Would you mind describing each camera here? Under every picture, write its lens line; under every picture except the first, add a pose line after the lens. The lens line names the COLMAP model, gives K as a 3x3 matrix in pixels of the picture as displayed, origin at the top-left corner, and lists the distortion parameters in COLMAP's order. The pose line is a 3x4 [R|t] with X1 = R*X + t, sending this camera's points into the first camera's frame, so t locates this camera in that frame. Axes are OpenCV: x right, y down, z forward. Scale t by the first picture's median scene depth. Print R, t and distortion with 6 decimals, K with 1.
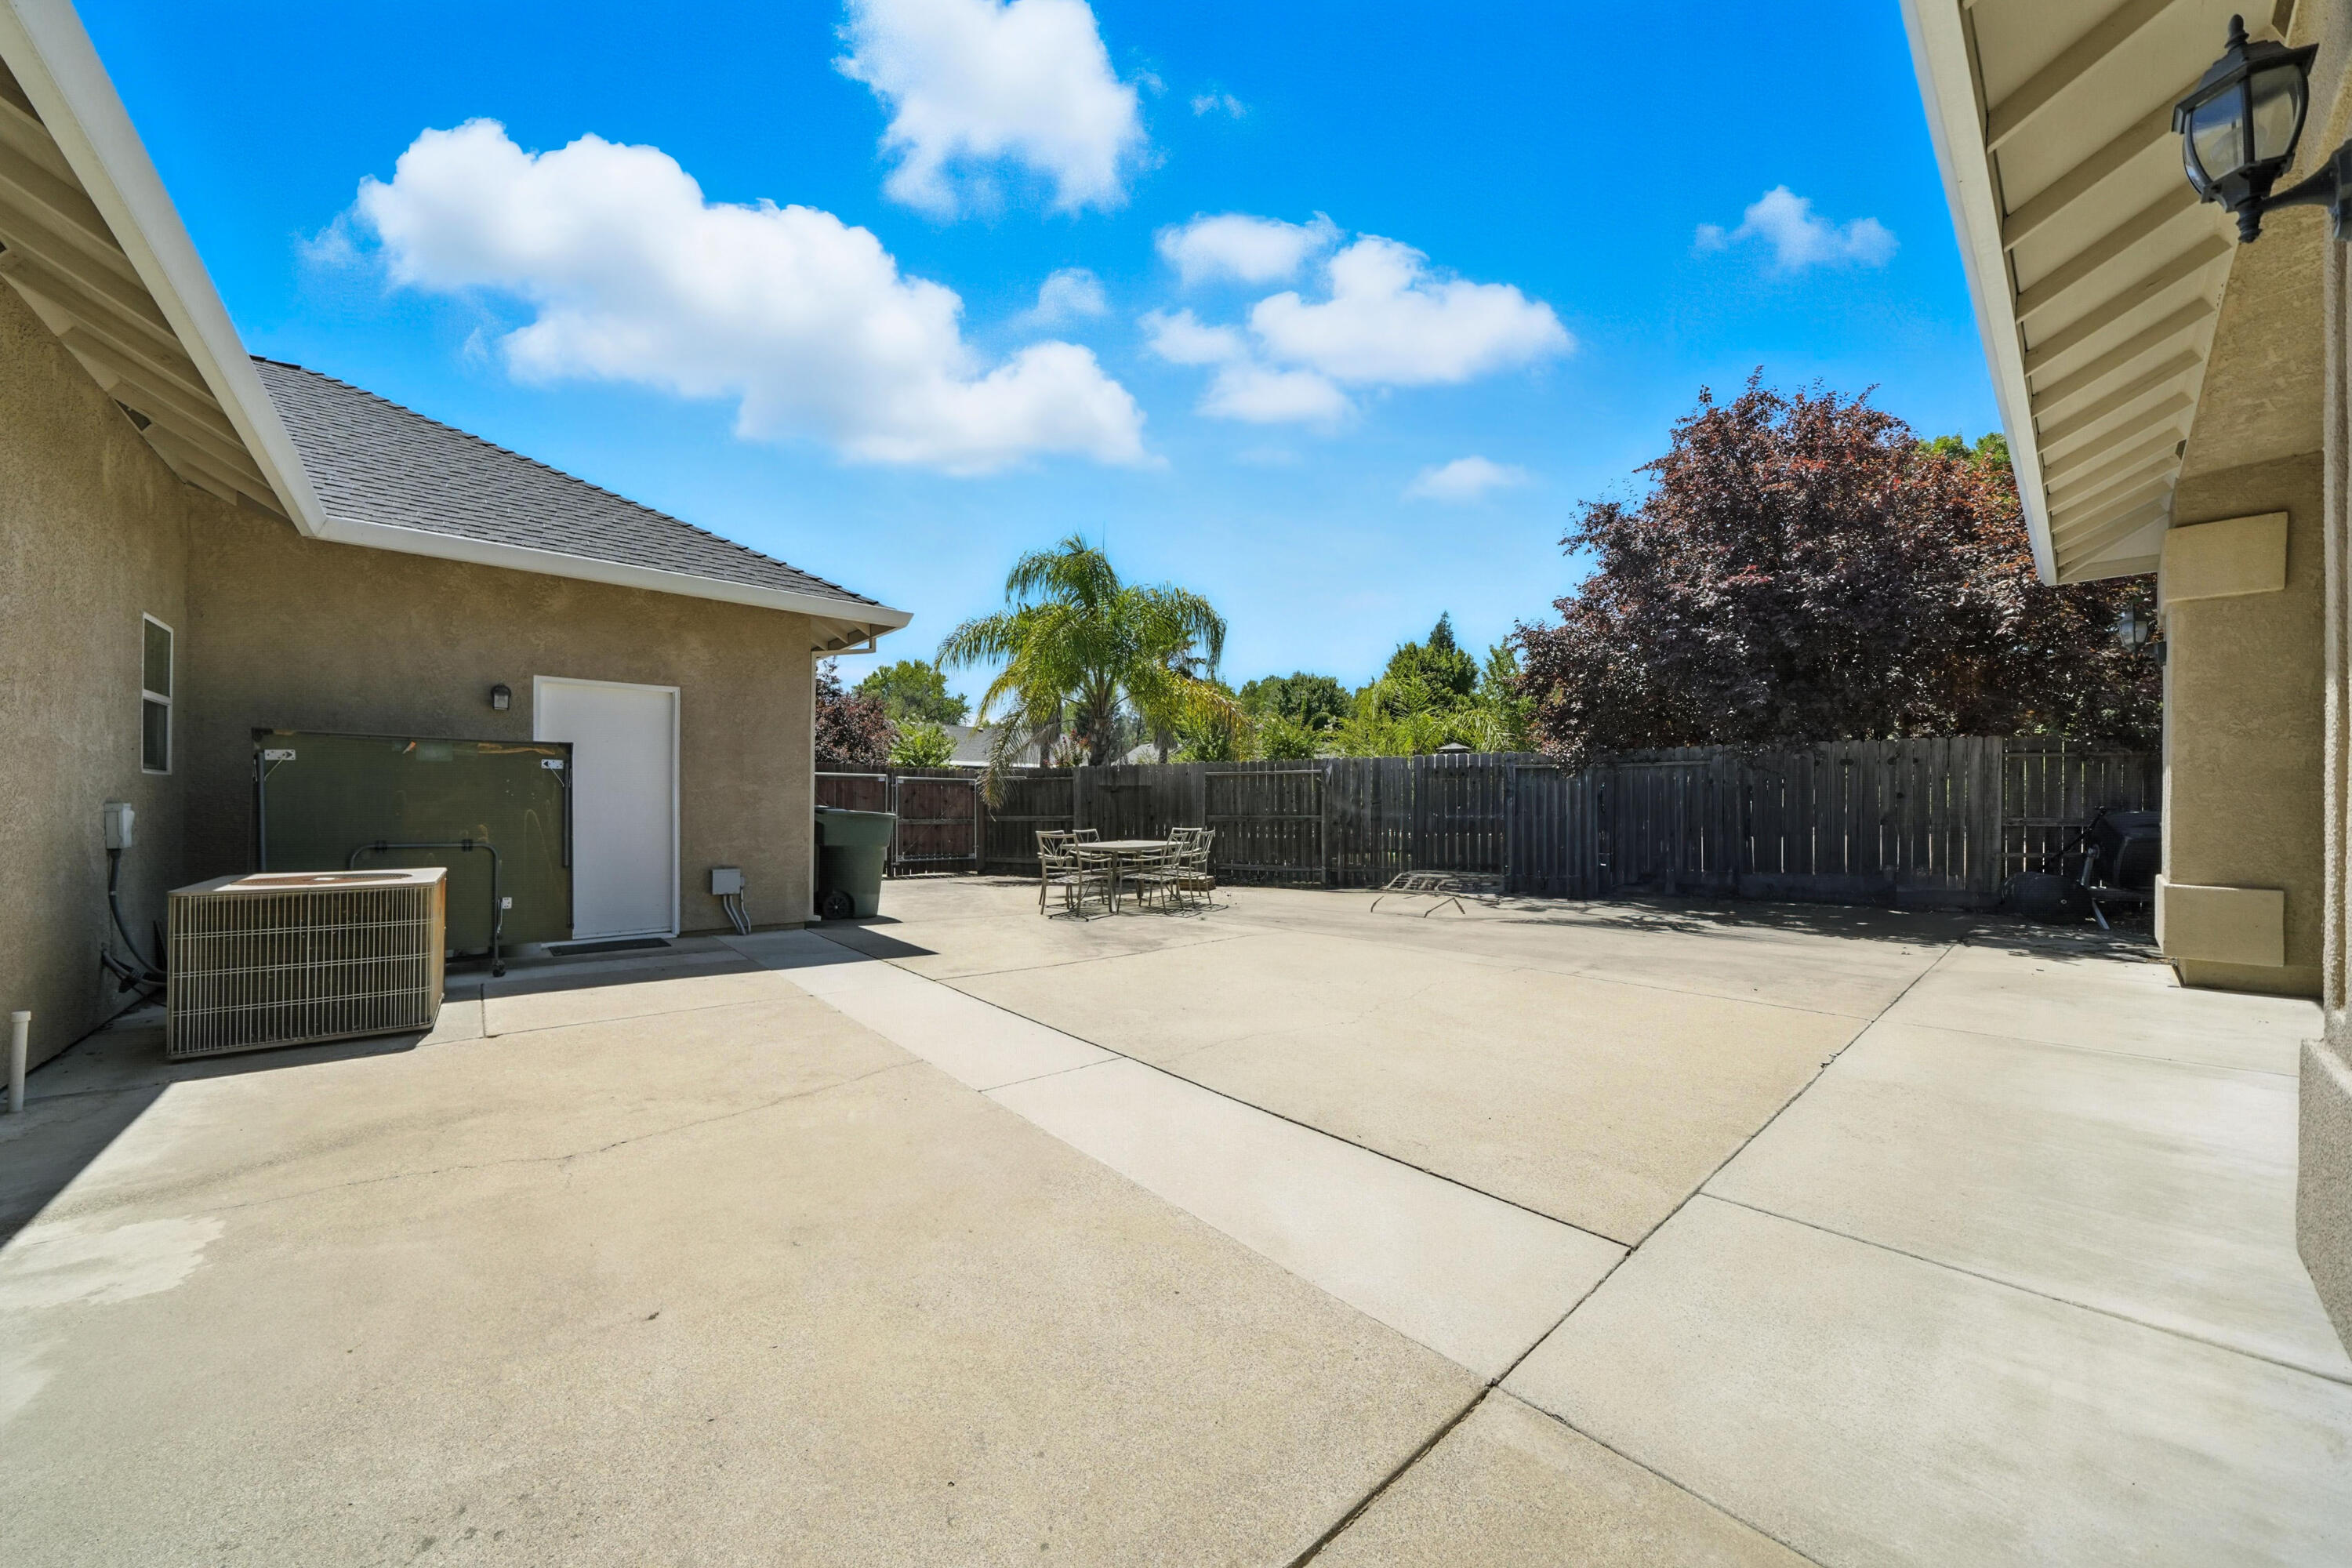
lens RADIAL K [[800.2, 0, 1163.5], [0, 800.2, 796.8], [0, 0, 1]] dist [0.000171, 0.000535]
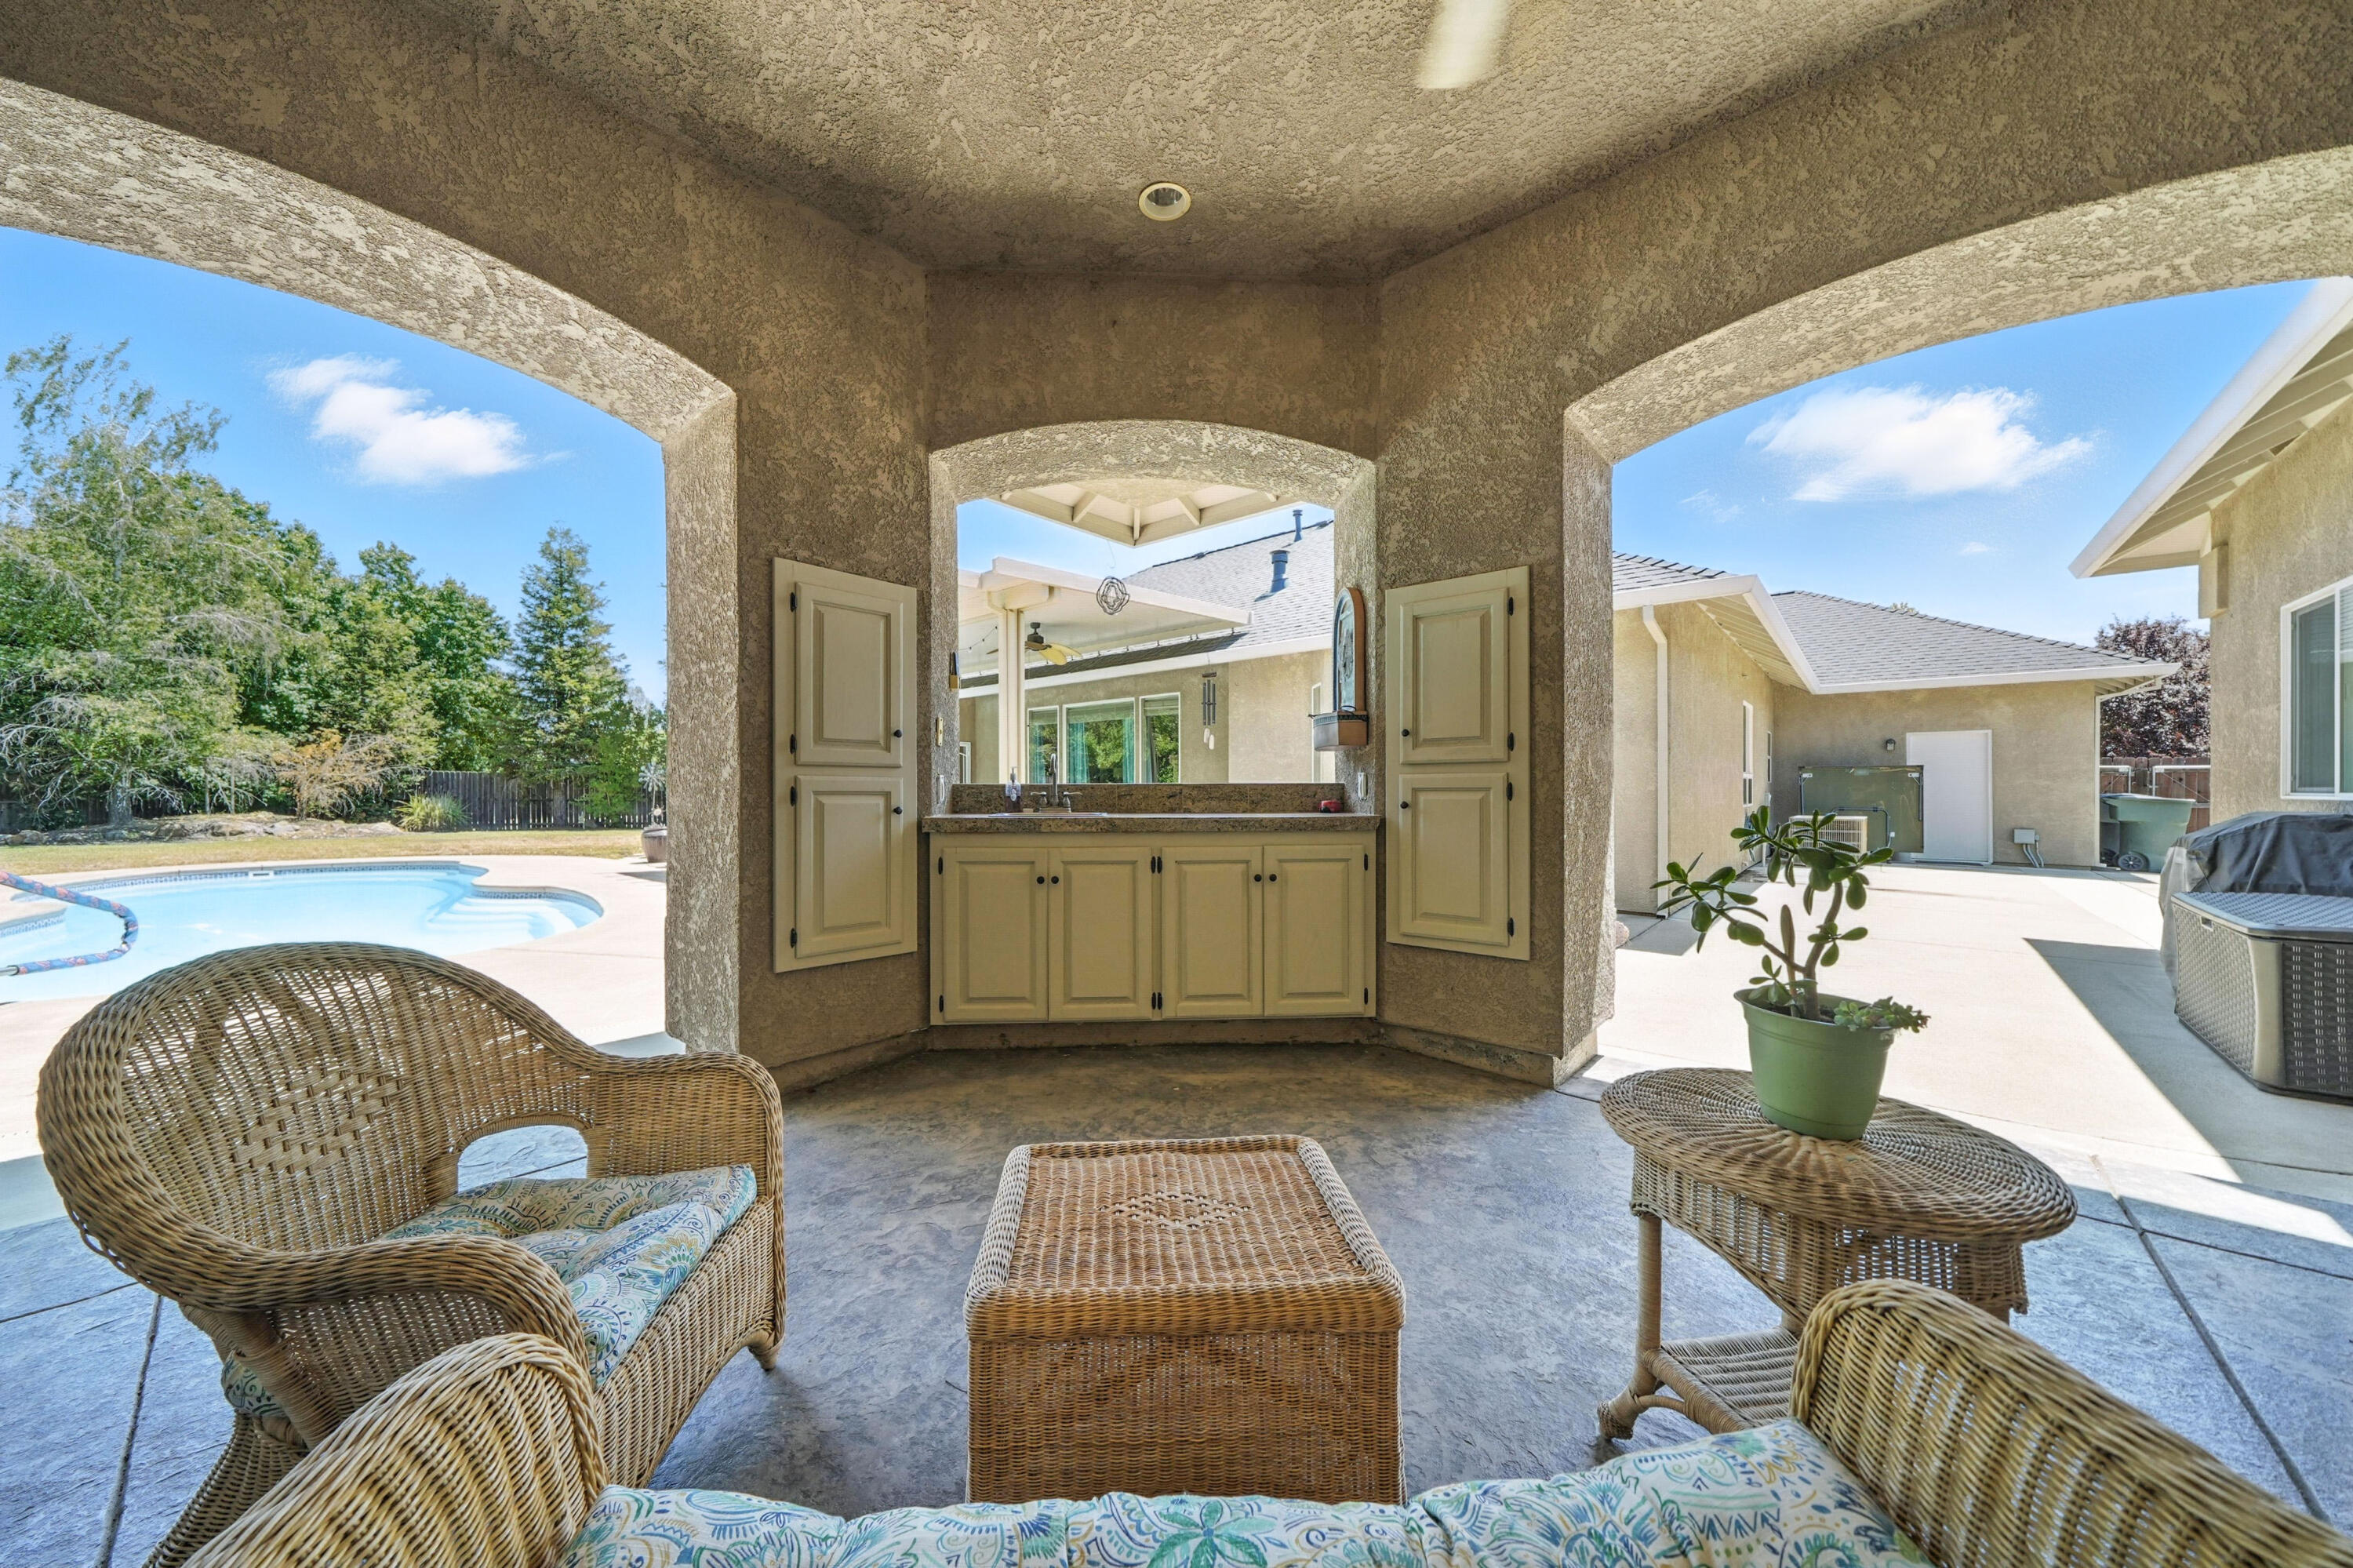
lens RADIAL K [[800.6, 0, 1155.9], [0, 800.6, 794.0], [0, 0, 1]] dist [0.000171, 0.000535]
pose [[0.118469, 0.004517, -0.992948, 1.143962], [0.009250, 0.999941, 0.005653, -0.018372], [0.992915, -0.009855, 0.118420, -1.295216]]
